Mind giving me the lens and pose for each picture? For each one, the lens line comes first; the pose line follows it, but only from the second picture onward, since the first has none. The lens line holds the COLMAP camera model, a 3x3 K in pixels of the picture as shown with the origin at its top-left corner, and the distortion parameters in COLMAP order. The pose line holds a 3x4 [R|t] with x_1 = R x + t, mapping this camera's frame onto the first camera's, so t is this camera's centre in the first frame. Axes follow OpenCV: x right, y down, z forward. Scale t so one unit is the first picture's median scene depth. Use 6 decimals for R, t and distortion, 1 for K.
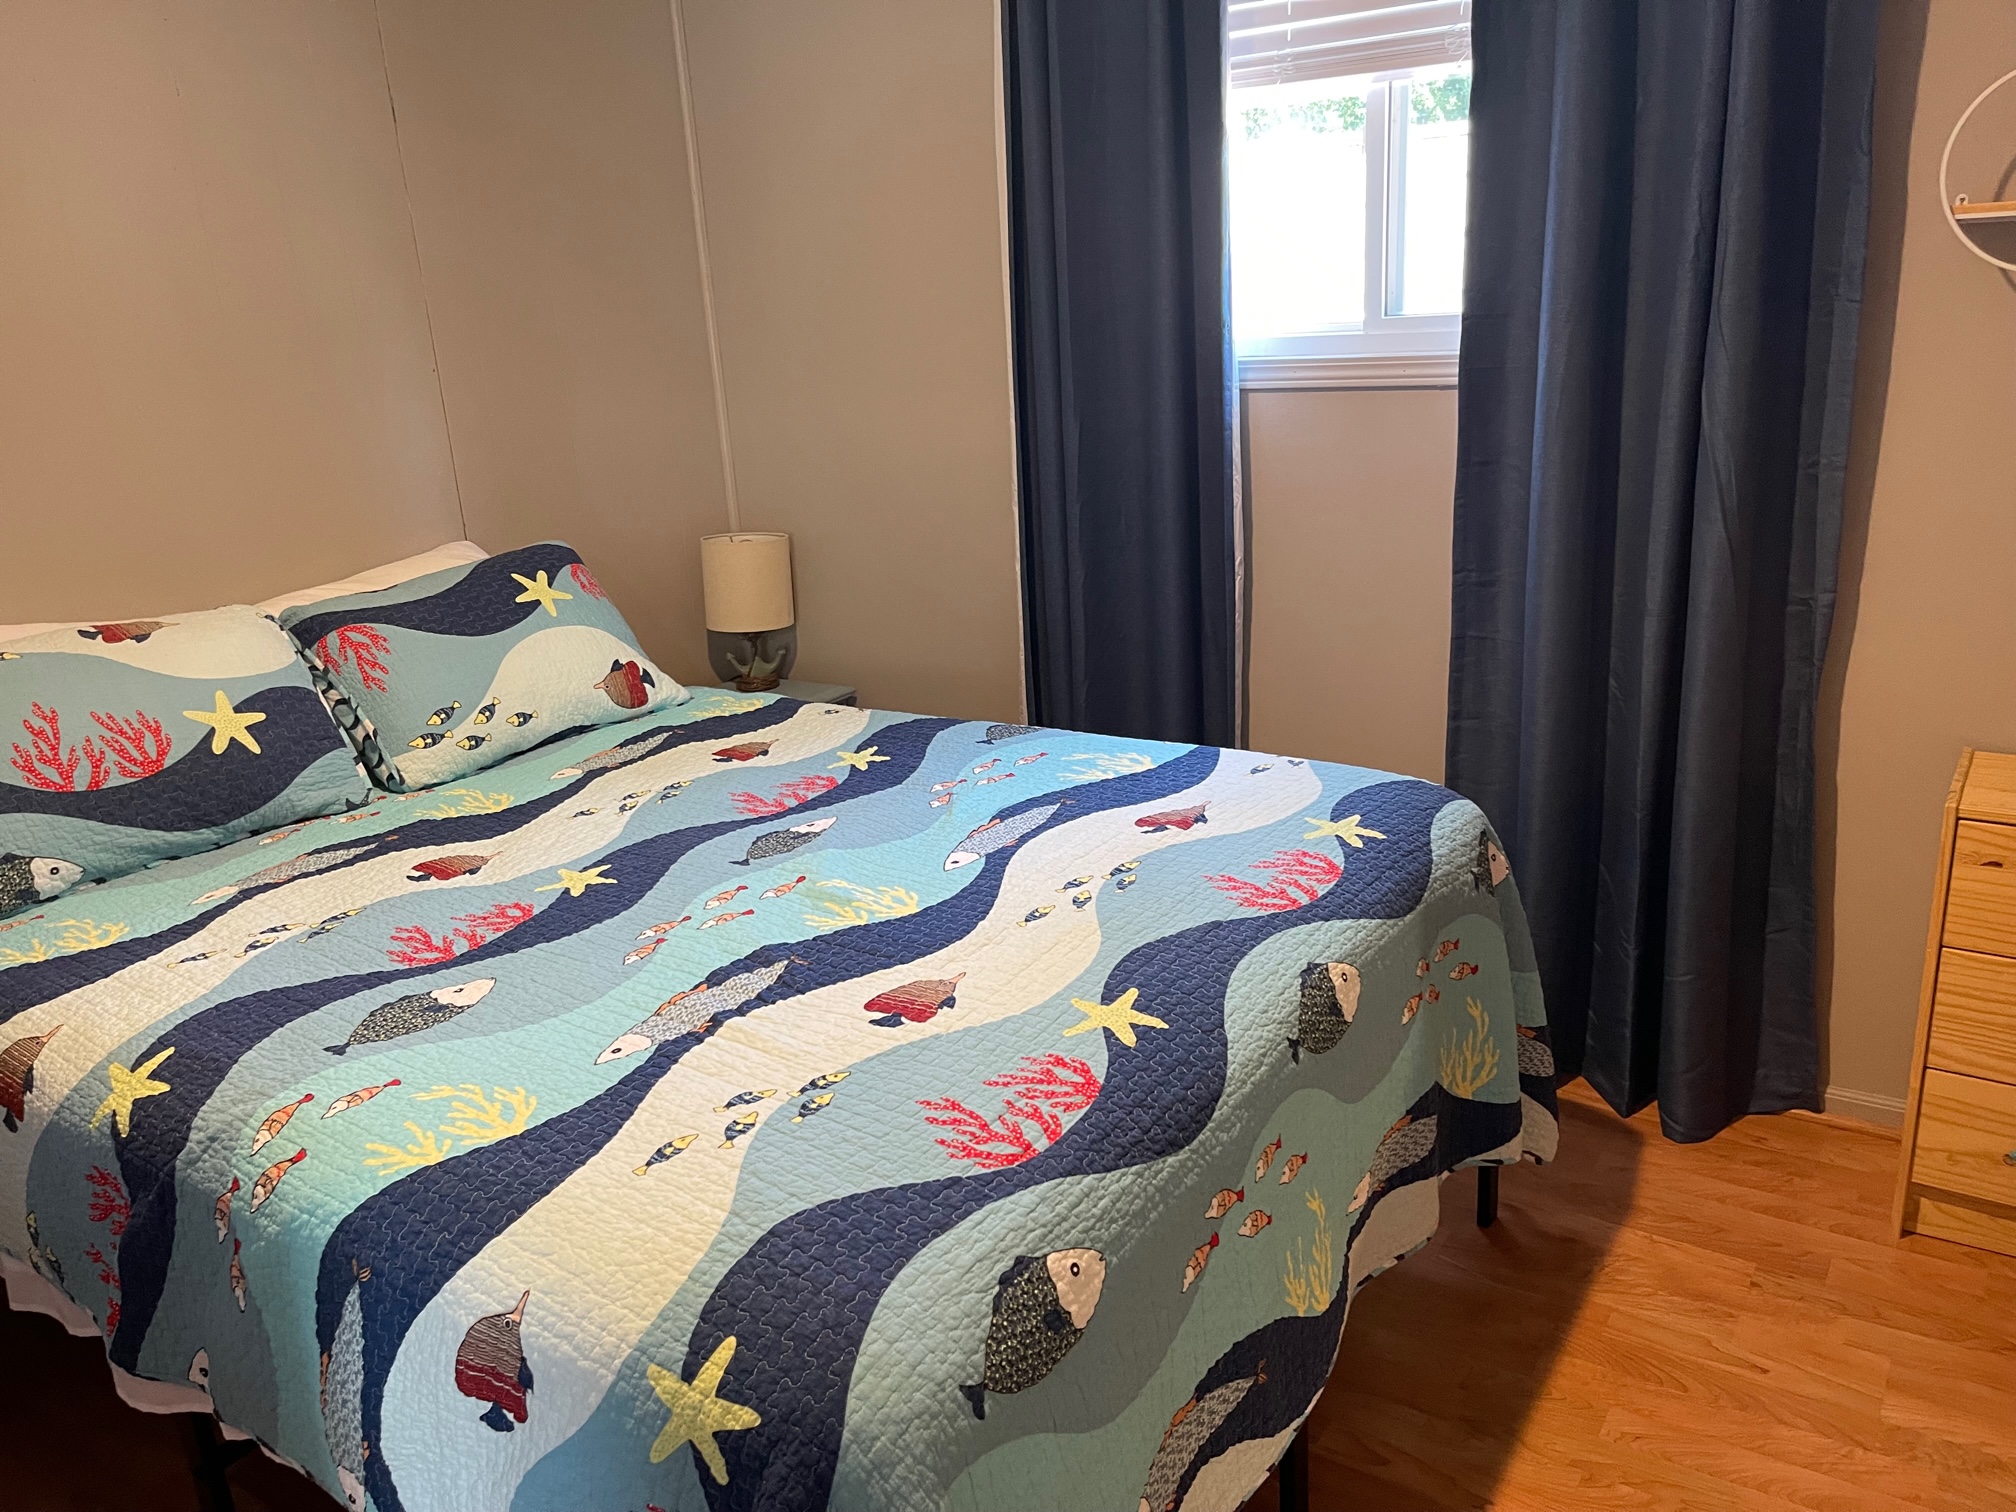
lens RADIAL K [[1500.1, 0, 1008.3], [0, 1500.1, 765.0], [0, 0, 1]] dist [0.082105, -0.102090]
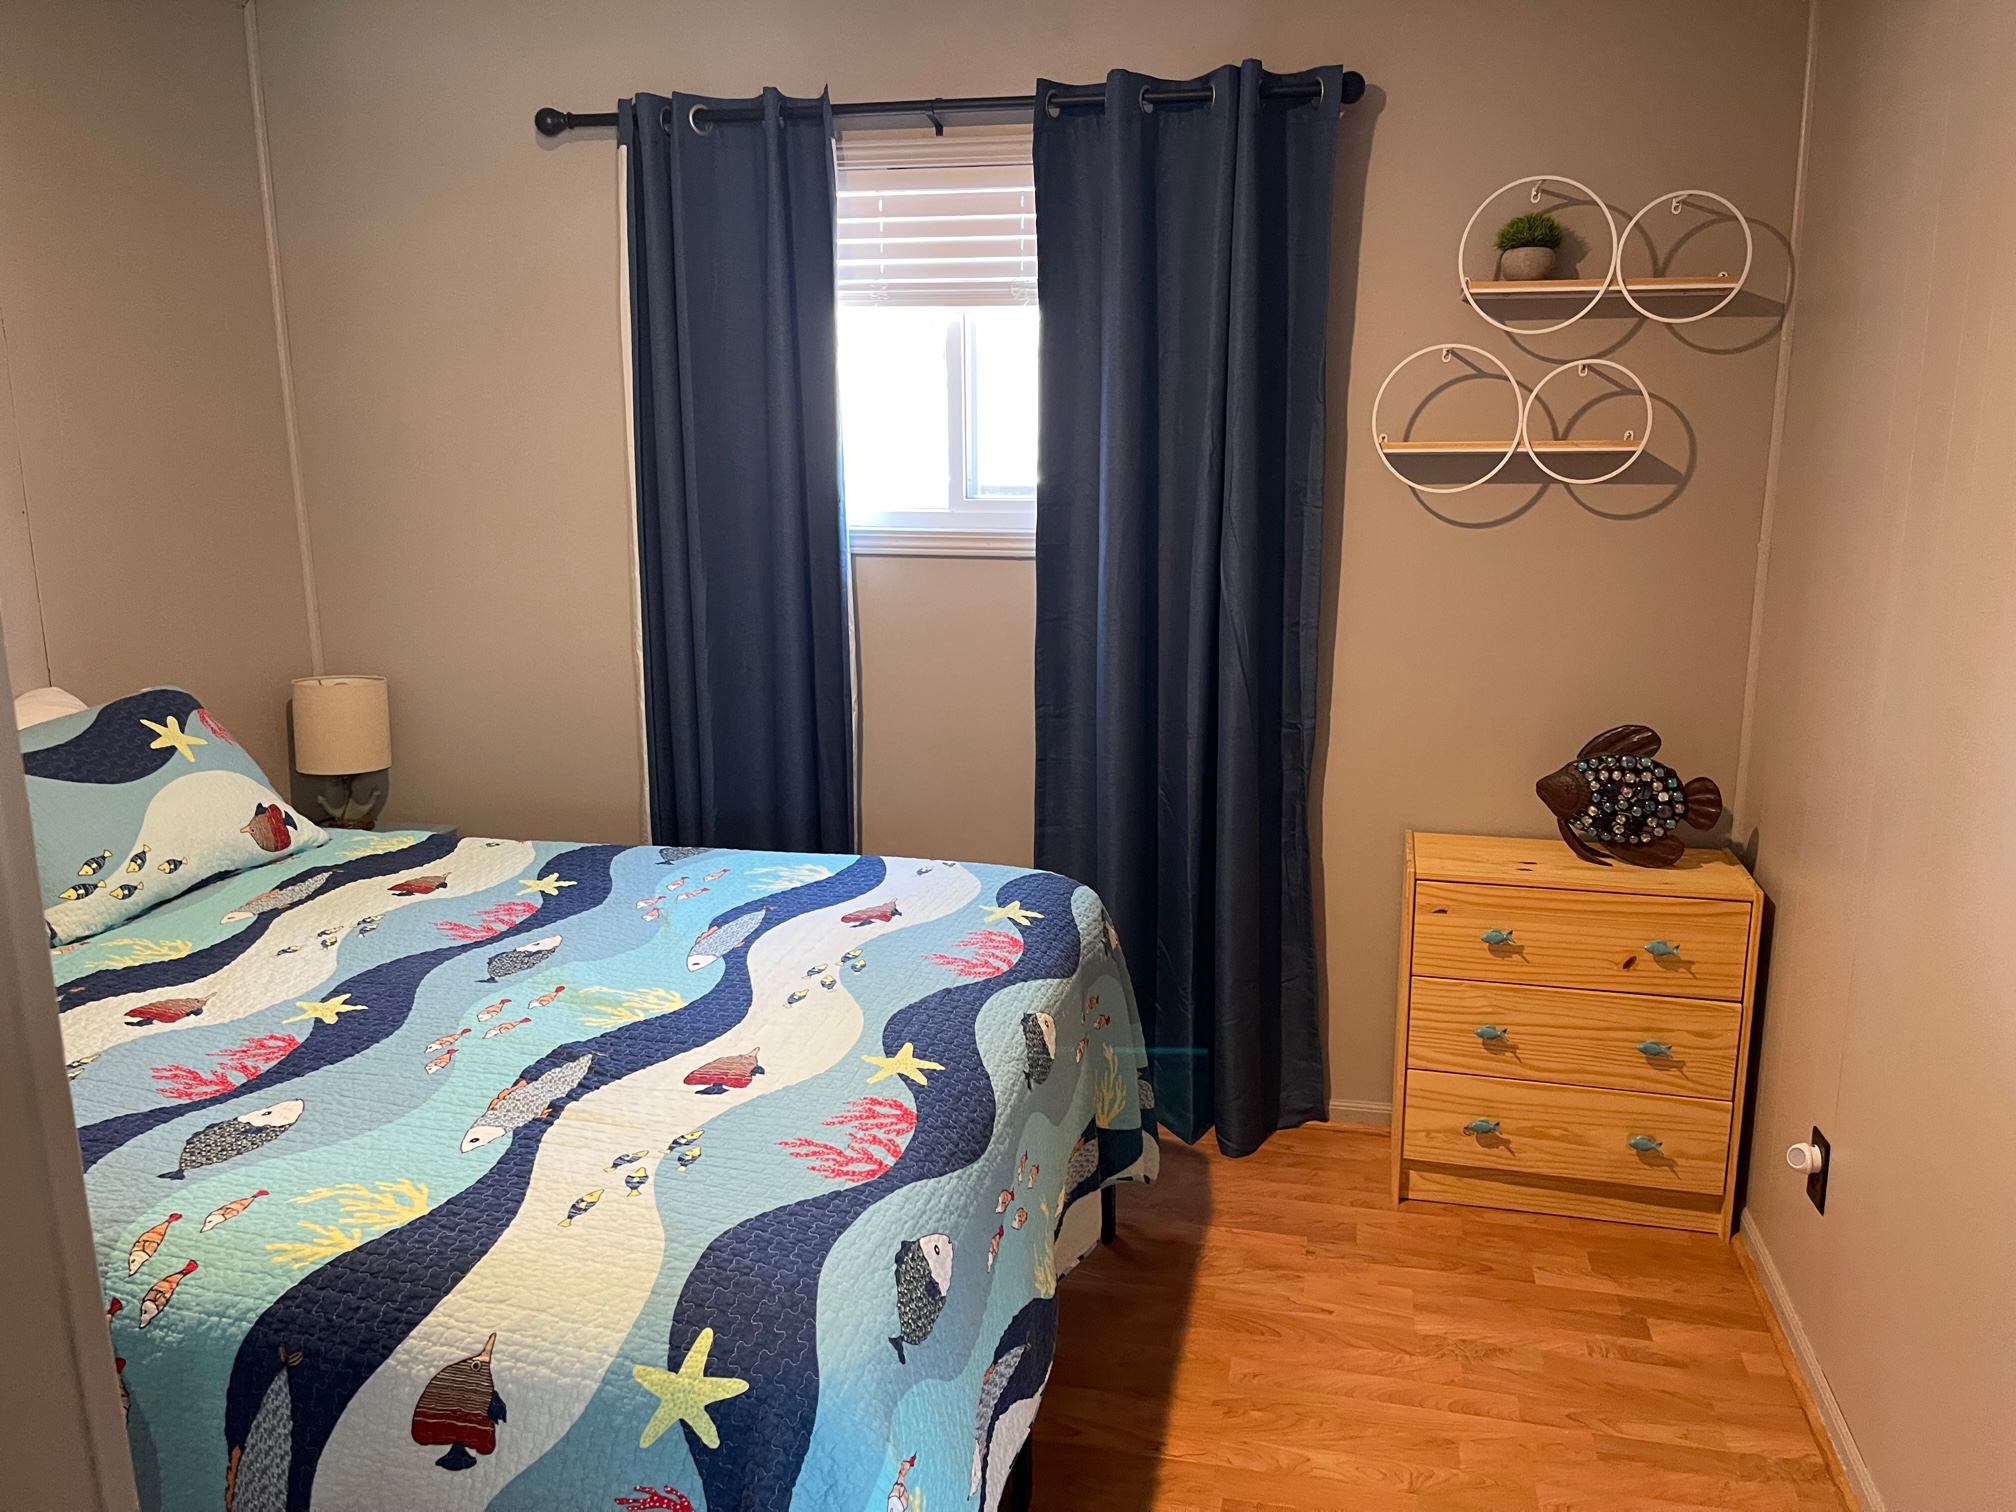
lens RADIAL K [[1500.1, 0, 1008.3], [0, 1500.1, 765.0], [0, 0, 1]] dist [0.082105, -0.102090]
pose [[0.933013, -0.026694, 0.358851, -0.206806], [0.059372, 0.994997, -0.080353, 0.019790], [-0.354911, 0.096276, 0.929930, -0.146202]]
